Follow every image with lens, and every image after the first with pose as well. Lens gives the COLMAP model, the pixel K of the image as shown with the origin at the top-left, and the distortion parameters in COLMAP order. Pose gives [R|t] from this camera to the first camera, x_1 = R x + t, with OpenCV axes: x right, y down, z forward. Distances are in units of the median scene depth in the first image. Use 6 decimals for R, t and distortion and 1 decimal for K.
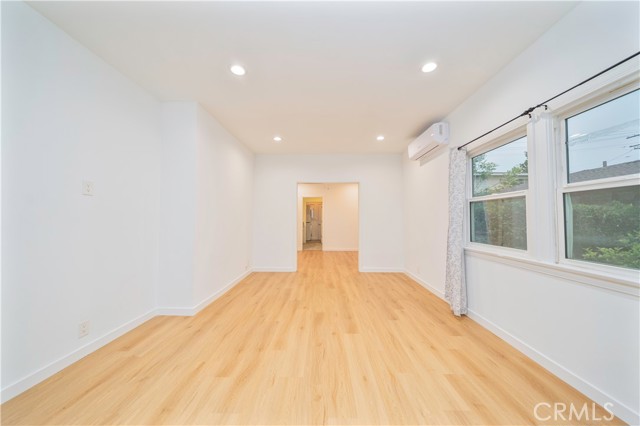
lens RADIAL K [[223.5, 0, 320.5], [0, 223.5, 212.4], [0, 0, 1]] dist [-0.000449, 0.000070]
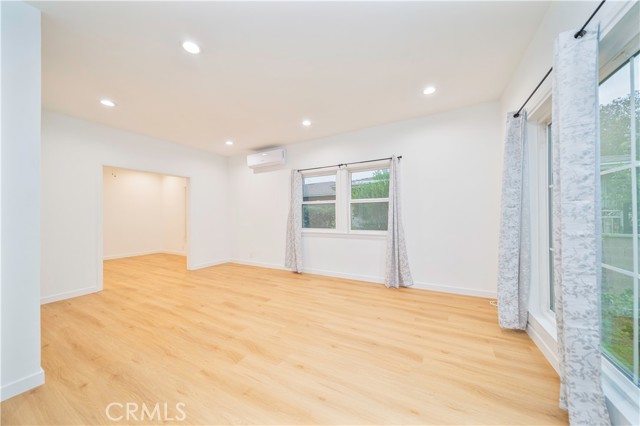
lens RADIAL K [[223.5, 0, 319.3], [0, 223.5, 212.1], [0, 0, 1]] dist [-0.000449, 0.000070]
pose [[0.470437, 0.002138, 0.882431, -0.784290], [-0.013401, 0.999899, 0.004722, 0.002921], [-0.882332, -0.014047, 0.470418, 0.101041]]
